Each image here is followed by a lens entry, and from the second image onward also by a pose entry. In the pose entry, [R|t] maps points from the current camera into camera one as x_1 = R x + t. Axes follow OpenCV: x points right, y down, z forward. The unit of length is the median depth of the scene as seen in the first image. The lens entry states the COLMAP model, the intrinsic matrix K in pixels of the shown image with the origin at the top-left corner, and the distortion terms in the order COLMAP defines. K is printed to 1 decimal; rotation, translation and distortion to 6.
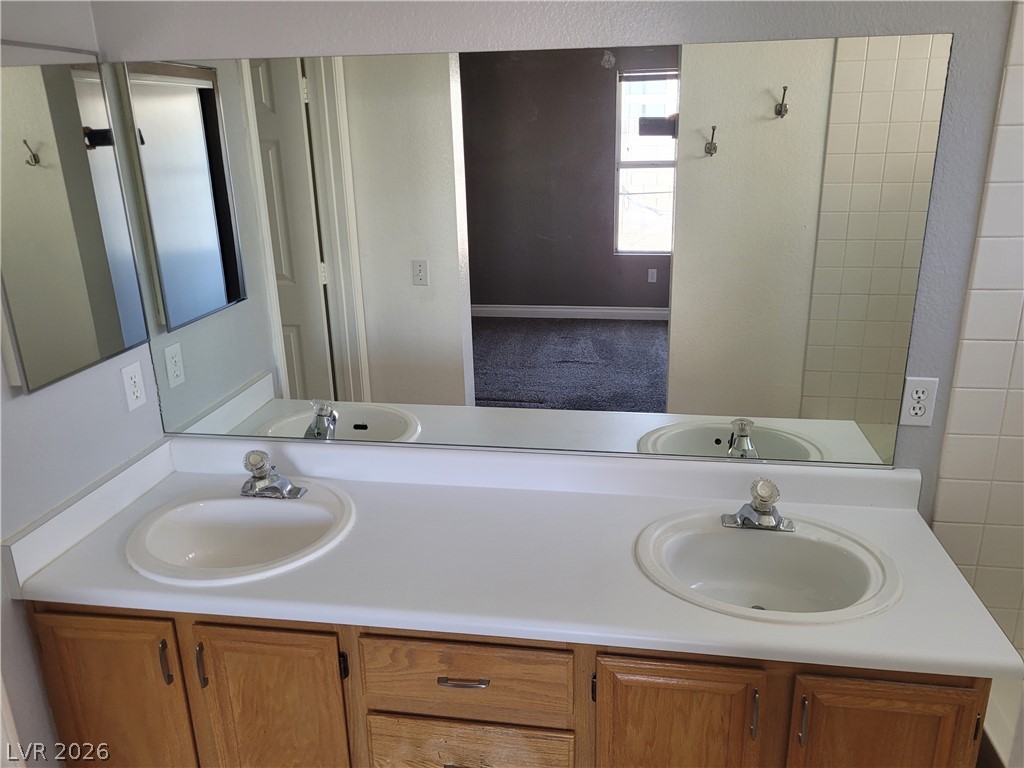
lens RADIAL K [[761.2, 0, 520.7], [0, 761.2, 367.4], [0, 0, 1]] dist [0.080745, -0.095937]
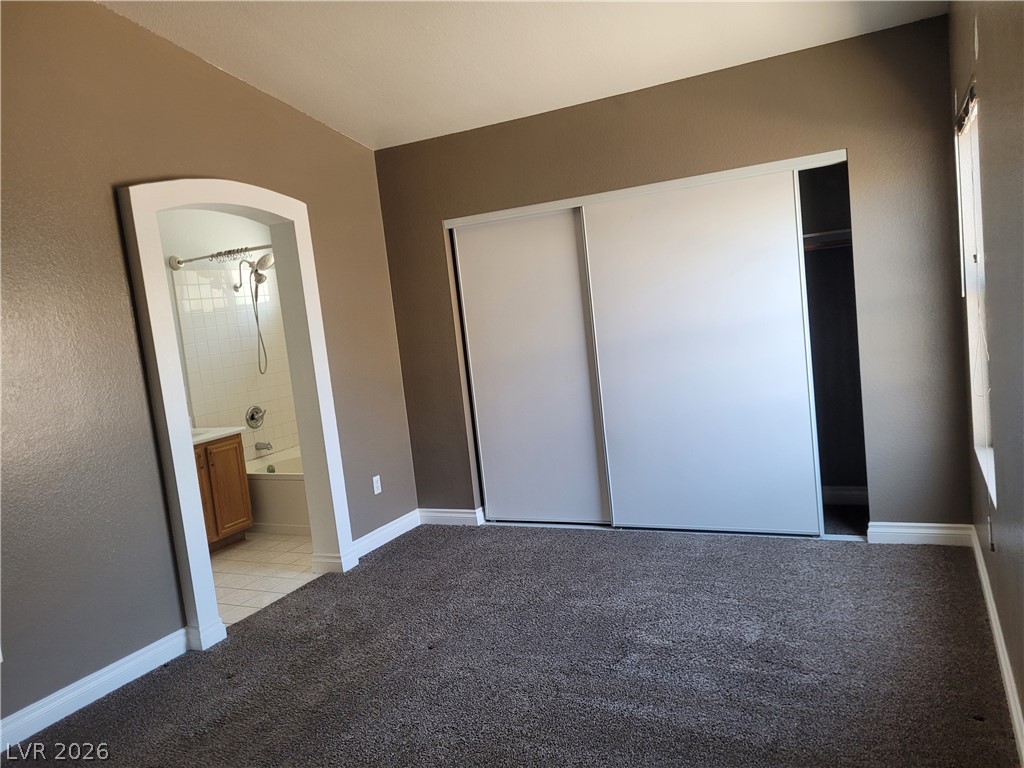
lens RADIAL K [[784.6, 0, 505.4], [0, 784.6, 363.4], [0, 0, 1]] dist [0.005997, 0.000119]
pose [[0.311449, -0.078598, 0.947007, -2.370462], [0.375540, 0.925630, -0.046683, 0.630901], [-0.872908, 0.370178, 0.317804, -1.404429]]
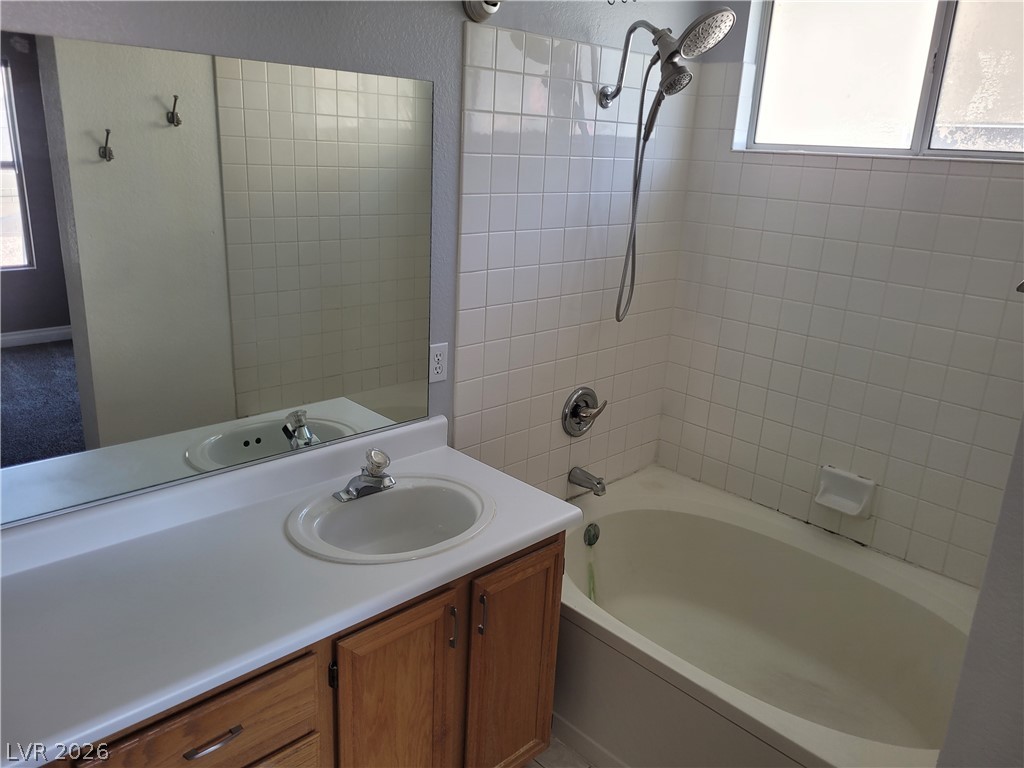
lens RADIAL K [[784.6, 0, 505.4], [0, 784.6, 363.4], [0, 0, 1]] dist [0.005997, 0.000119]
pose [[0.596014, -0.165463, 0.785741, -0.475349], [0.177230, 0.981514, 0.072254, -0.030949], [-0.783171, 0.096192, 0.614321, 0.111193]]
